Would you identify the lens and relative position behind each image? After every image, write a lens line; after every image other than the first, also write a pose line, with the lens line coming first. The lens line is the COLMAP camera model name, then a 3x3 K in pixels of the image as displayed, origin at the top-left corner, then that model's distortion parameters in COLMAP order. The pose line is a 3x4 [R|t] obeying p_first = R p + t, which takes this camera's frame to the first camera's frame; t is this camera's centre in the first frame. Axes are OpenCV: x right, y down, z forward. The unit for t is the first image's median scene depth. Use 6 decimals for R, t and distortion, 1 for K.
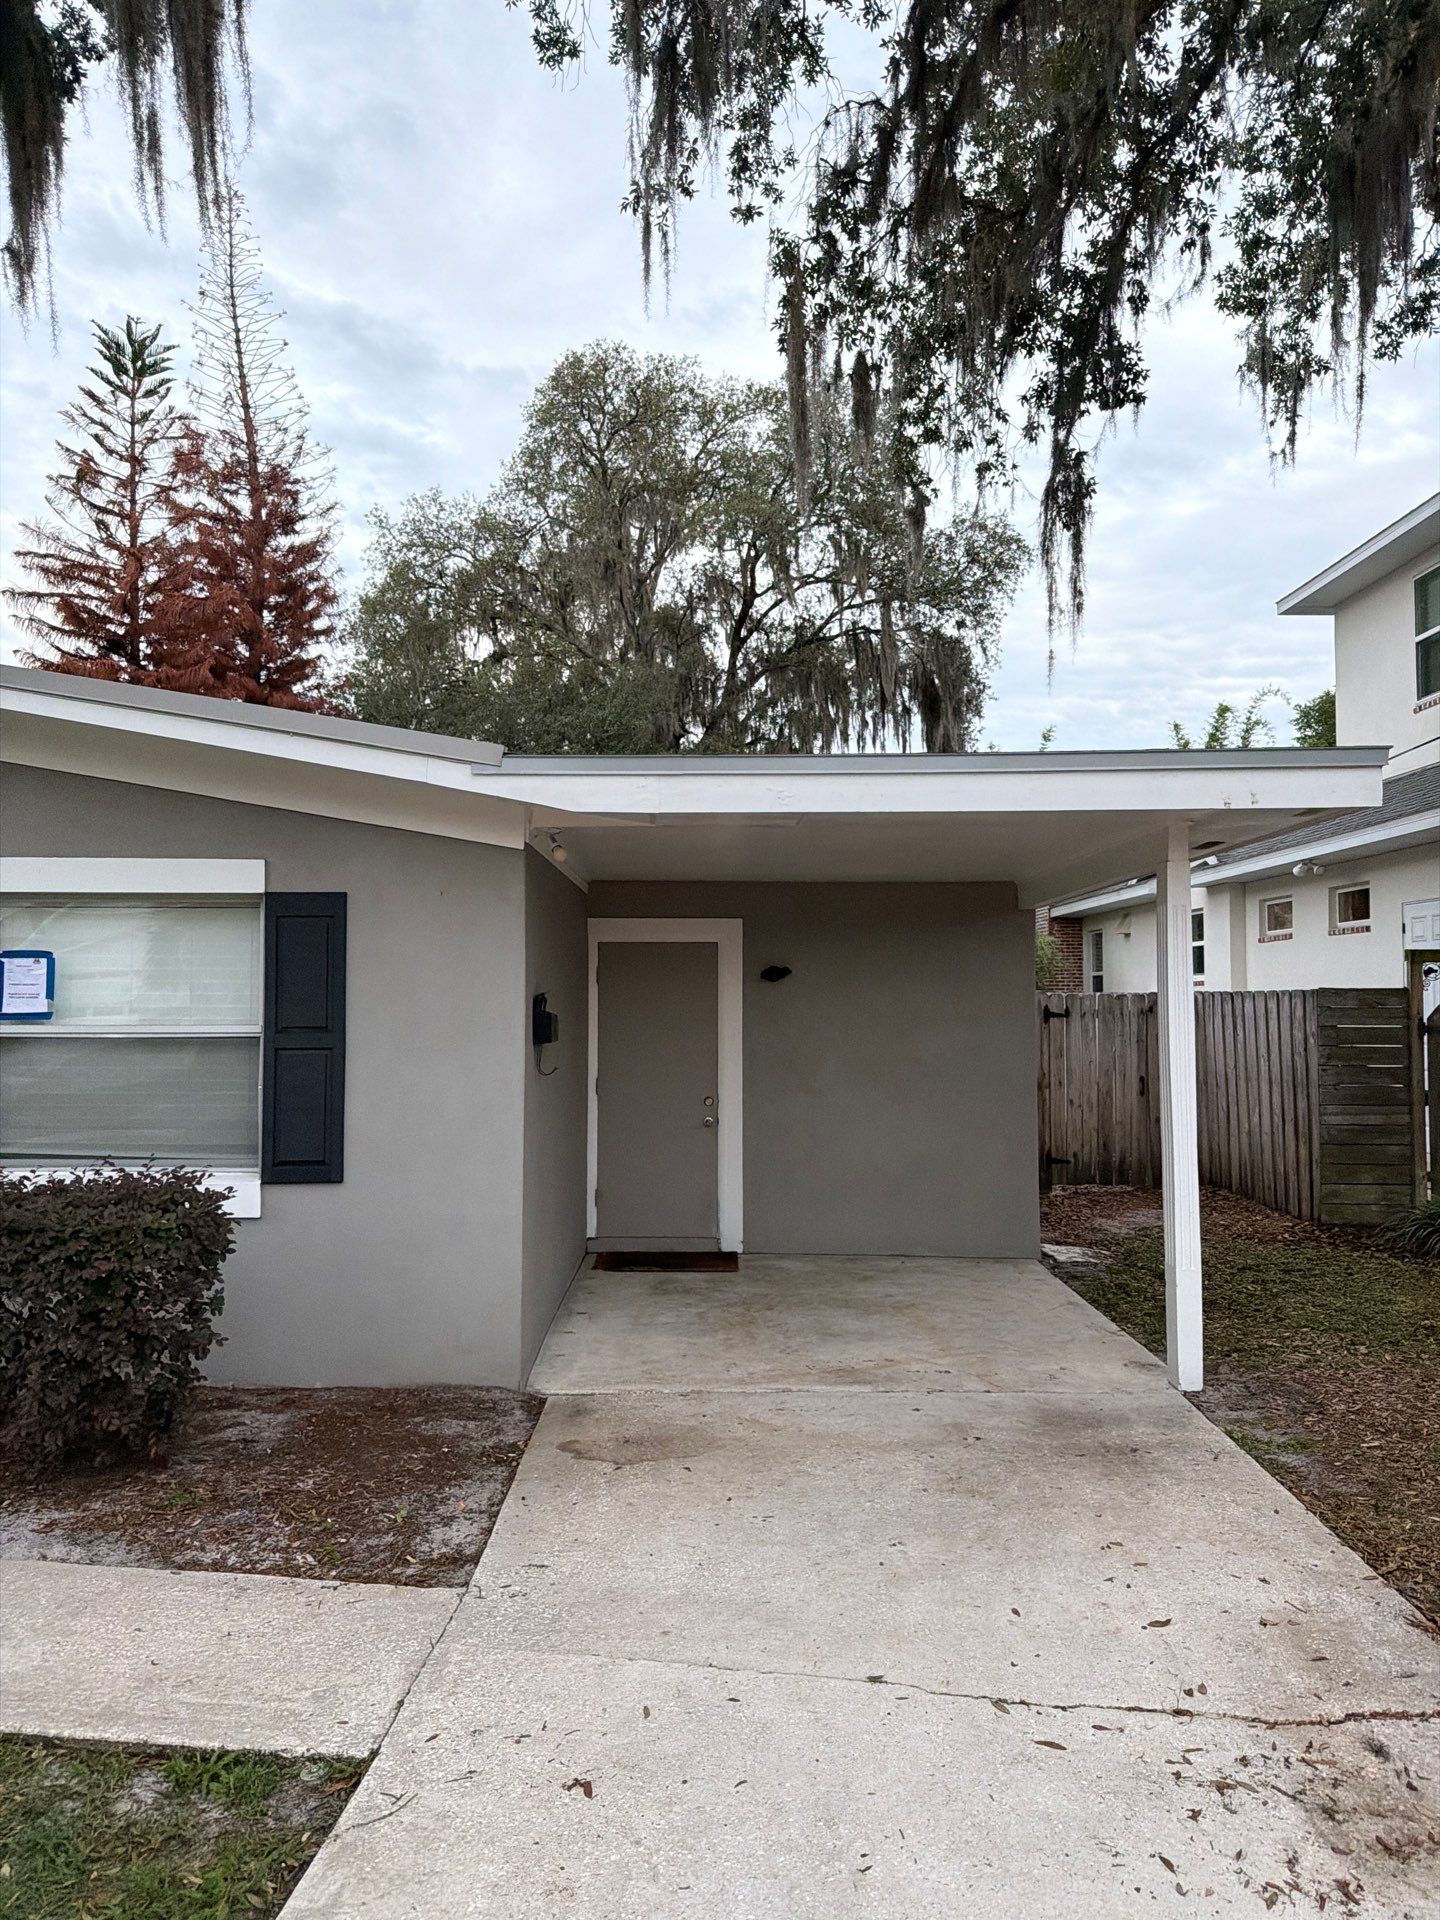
lens RADIAL K [[1342.7, 0, 720.0], [0, 1342.7, 960.0], [0, 0, 1]] dist [0.069388, -0.123652]
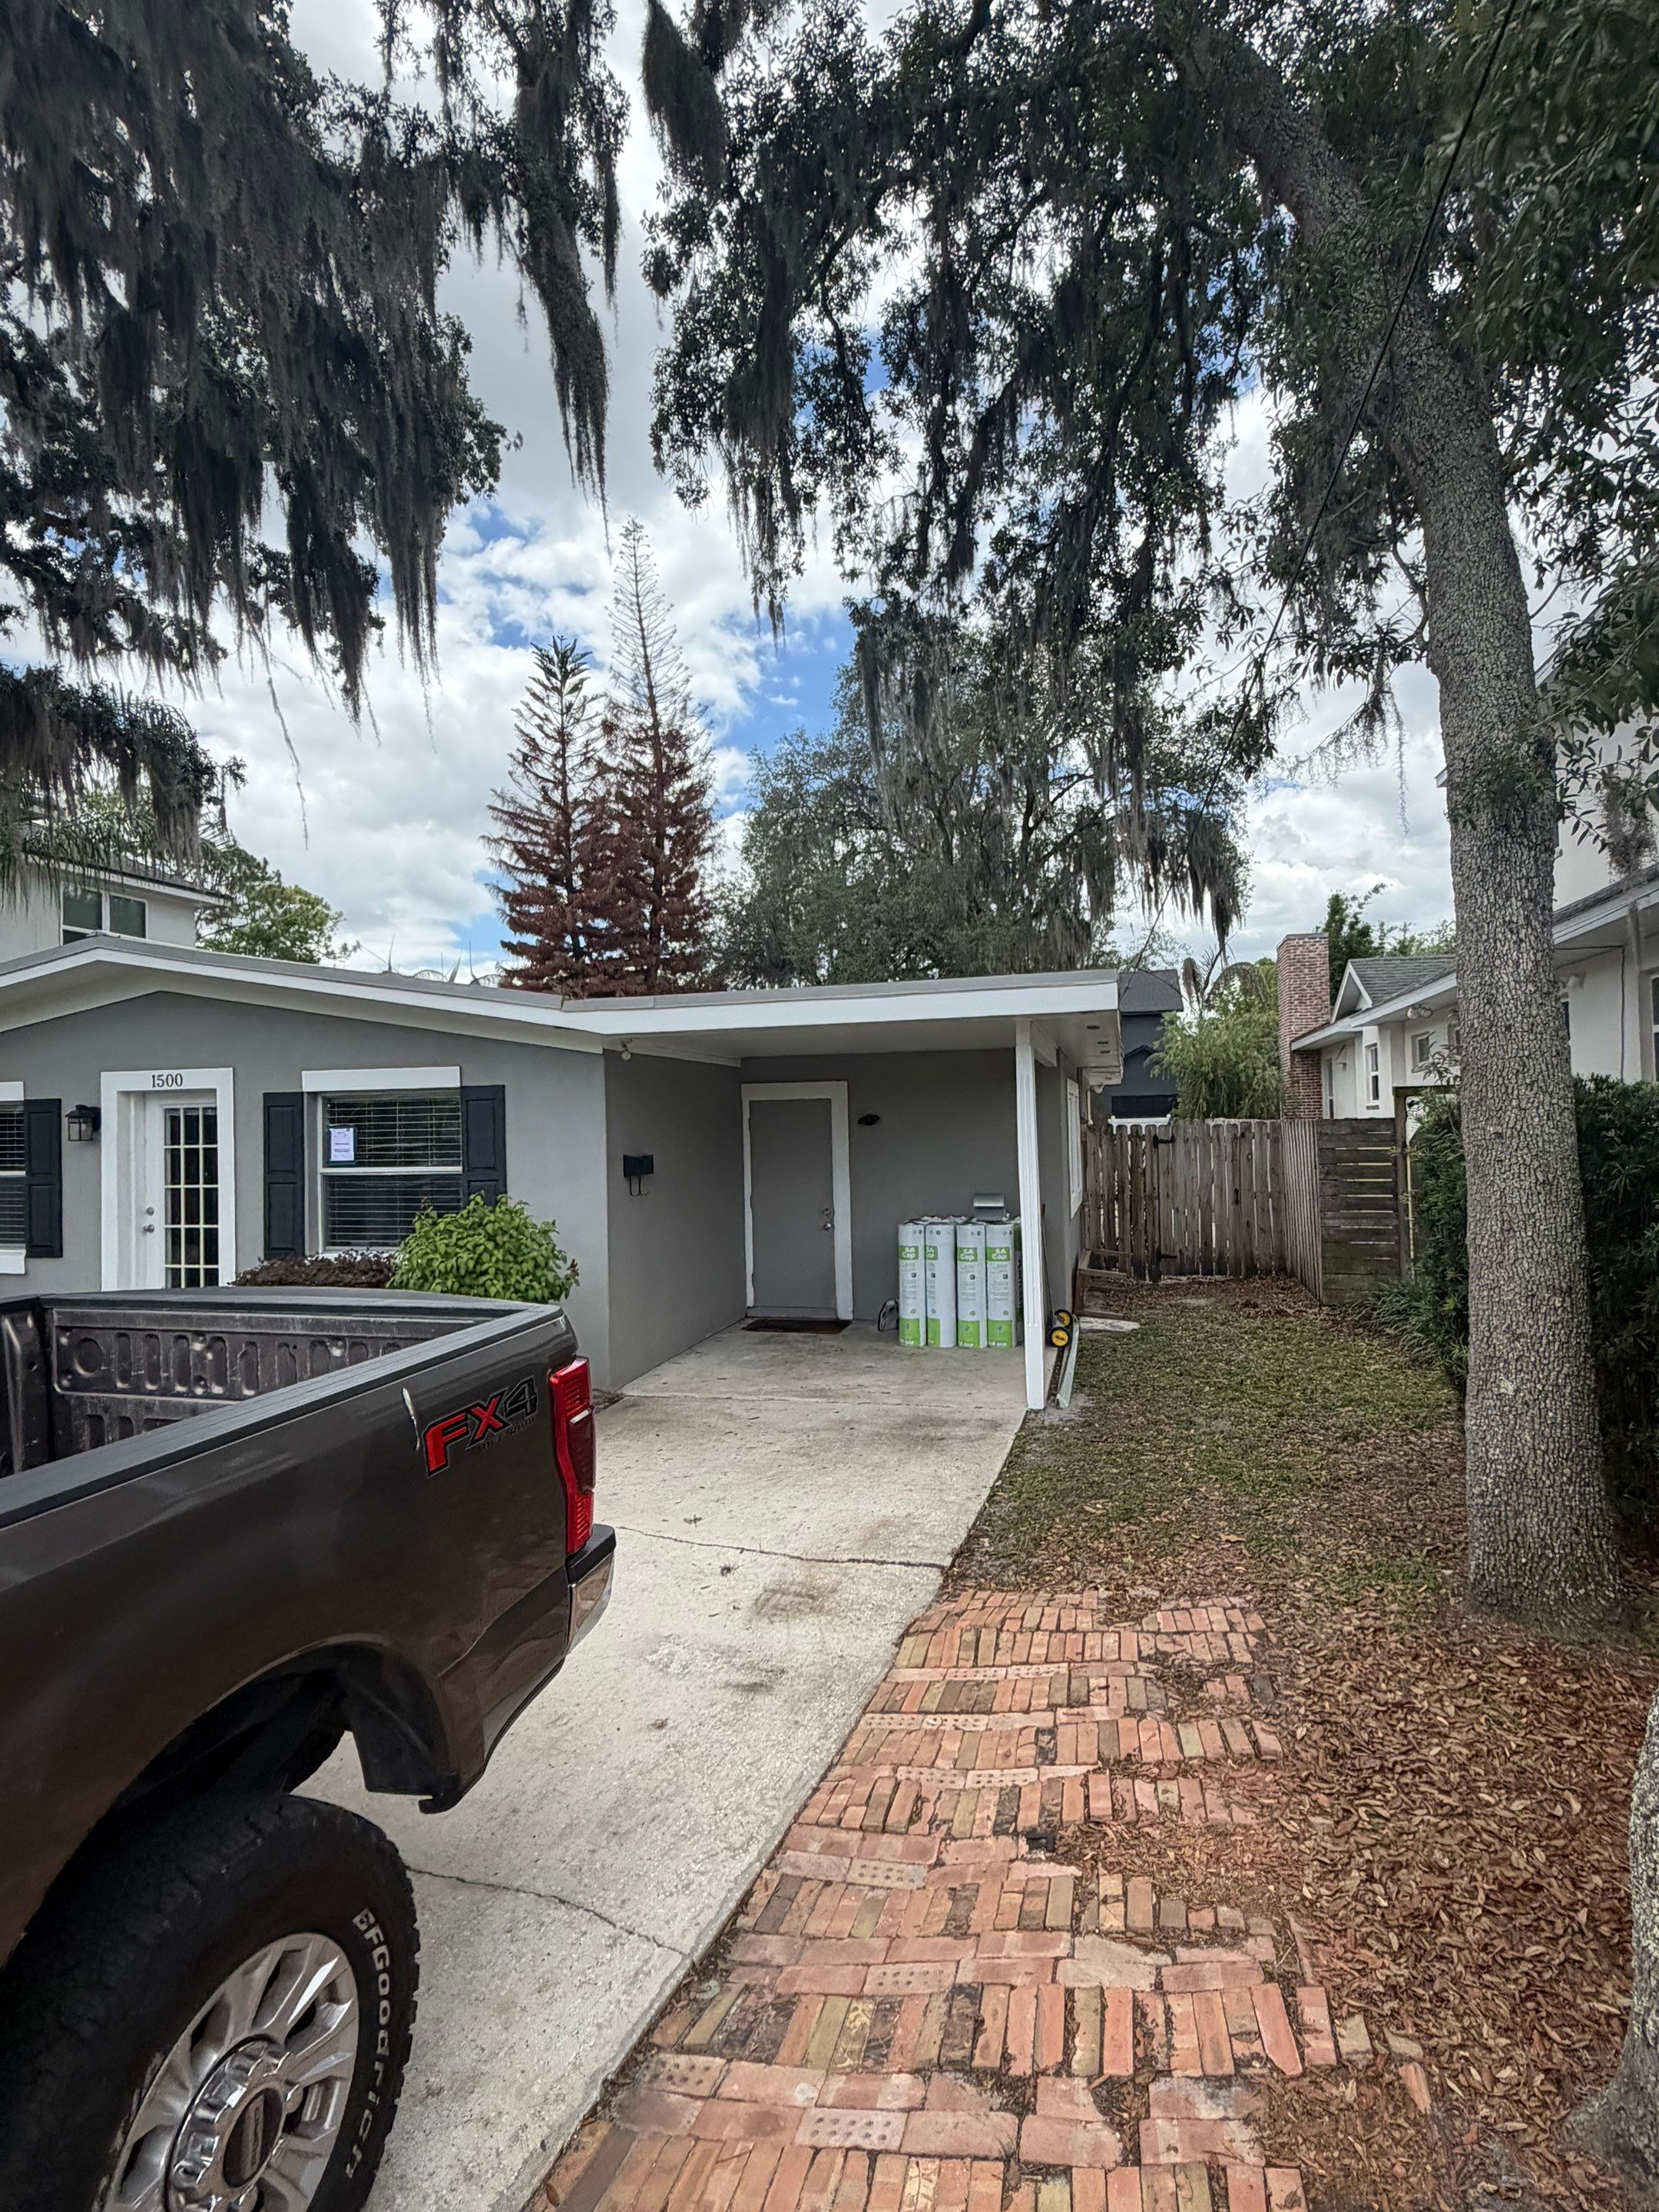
lens RADIAL K [[1158.3, 0, 838.4], [0, 1158.3, 1089.0], [0, 0, 1]] dist [-0.000408, 0.000353]
pose [[0.968867, -0.028974, -0.245879, 0.110966], [0.029238, 0.999569, -0.002578, -0.007117], [0.245848, -0.004691, 0.969297, -0.063027]]
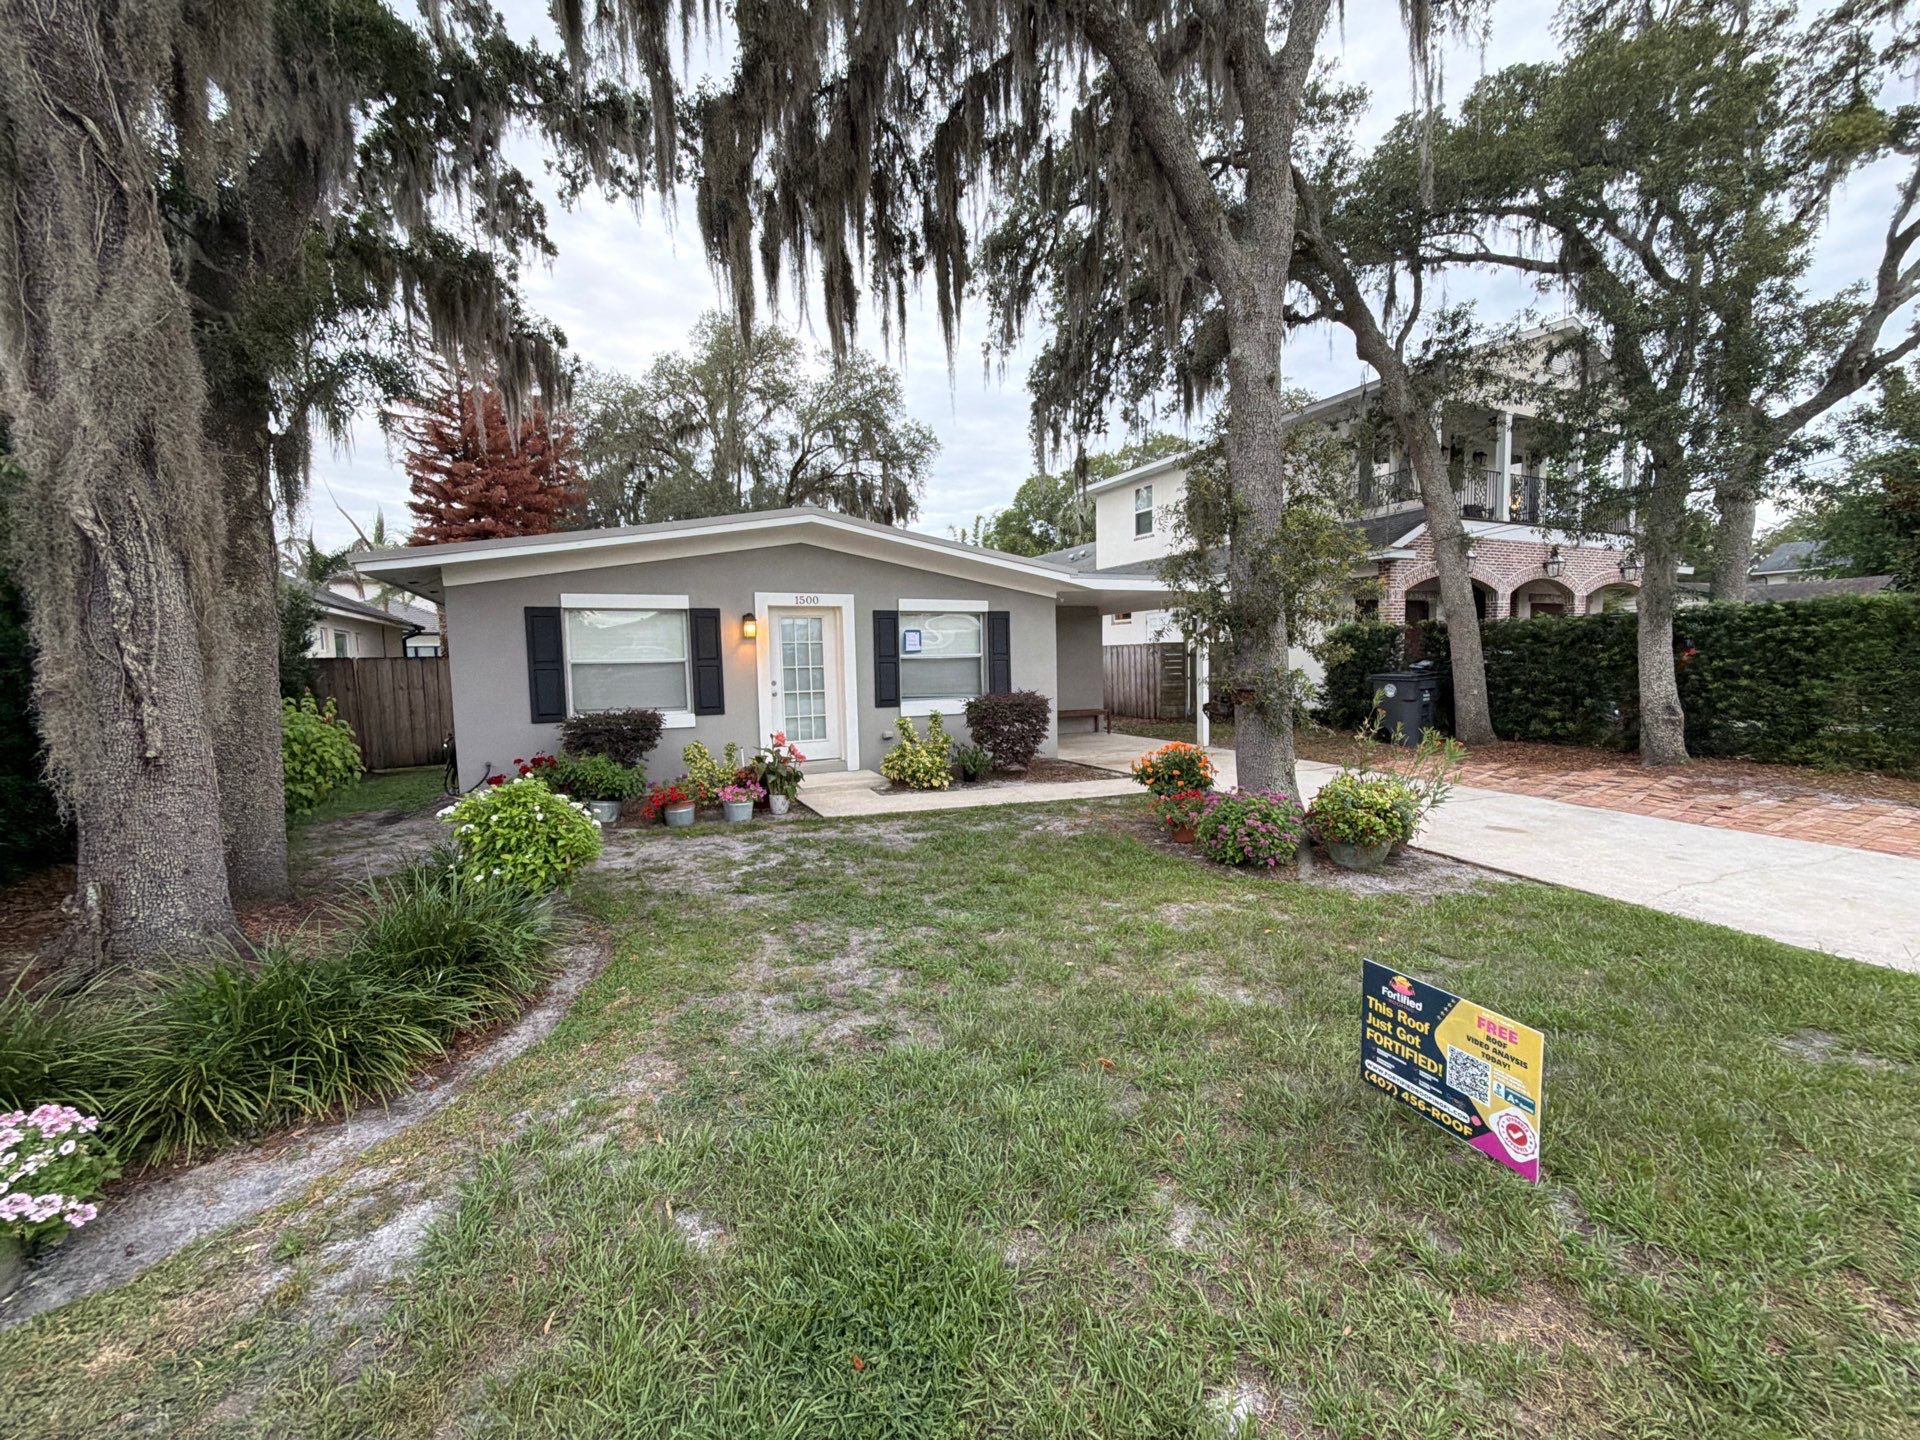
lens RADIAL K [[775.6, 0, 952.7], [0, 775.6, 723.5], [0, 0, 1]] dist [0.001069, 0.000063]
pose [[0.906916, -0.052006, 0.418088, -0.289512], [0.006356, 0.993928, 0.109848, 0.002680], [-0.421263, -0.096966, 0.901740, -0.154661]]
